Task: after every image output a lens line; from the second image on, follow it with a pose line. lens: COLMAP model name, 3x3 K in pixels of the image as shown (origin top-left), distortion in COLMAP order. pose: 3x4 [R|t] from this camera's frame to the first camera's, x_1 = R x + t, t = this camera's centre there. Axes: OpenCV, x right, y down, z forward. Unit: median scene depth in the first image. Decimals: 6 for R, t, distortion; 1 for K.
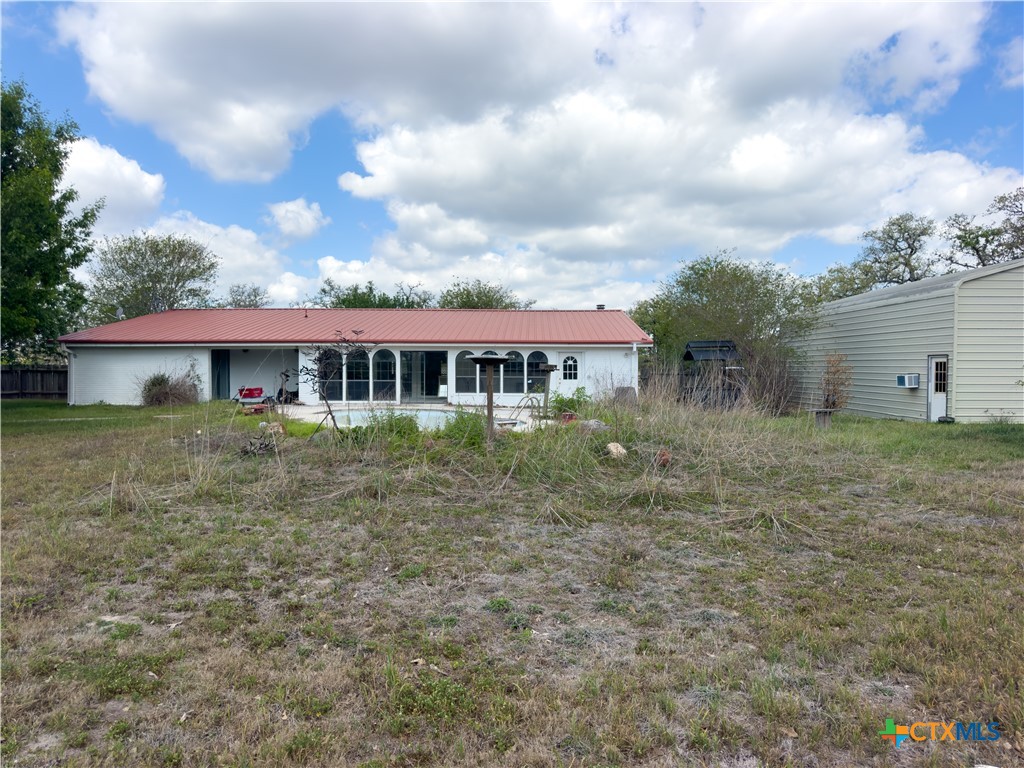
lens RADIAL K [[720.3, 0, 517.0], [0, 720.3, 385.3], [0, 0, 1]] dist [0.068783, -0.101242]
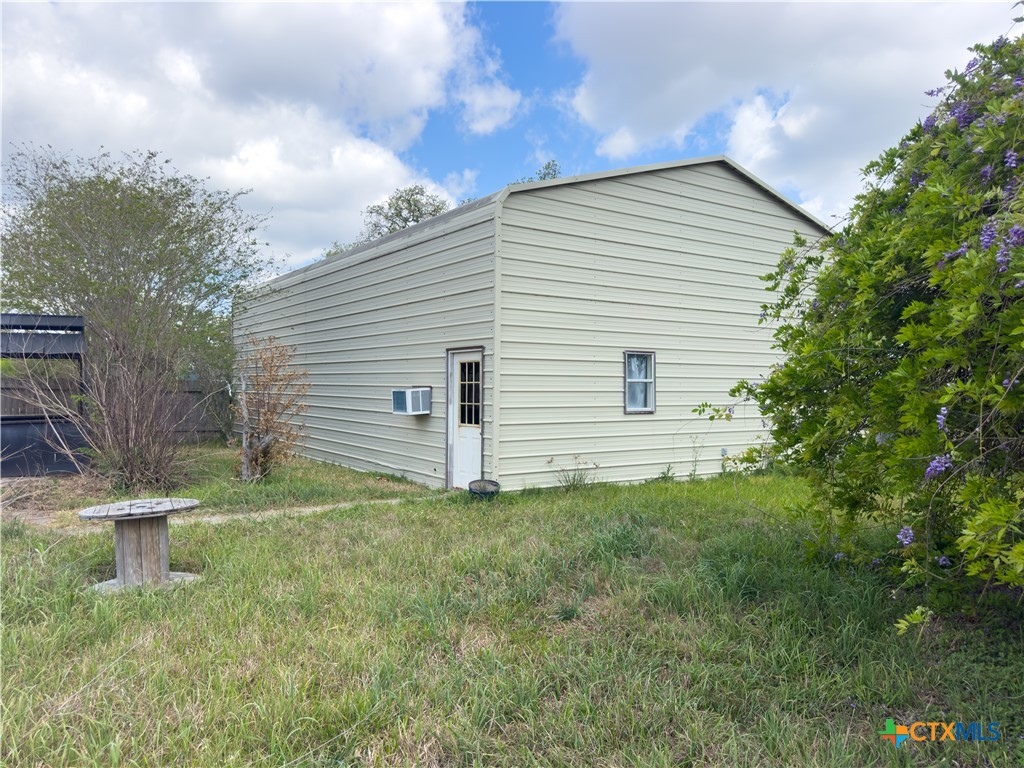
lens RADIAL K [[711.6, 0, 509.0], [0, 711.6, 394.9], [0, 0, 1]] dist [0.062614, -0.091561]
pose [[0.820095, -0.003361, 0.572217, 0.337156], [0.009525, 0.999924, -0.007778, -0.006291], [-0.572148, 0.011829, 0.820065, 0.606759]]
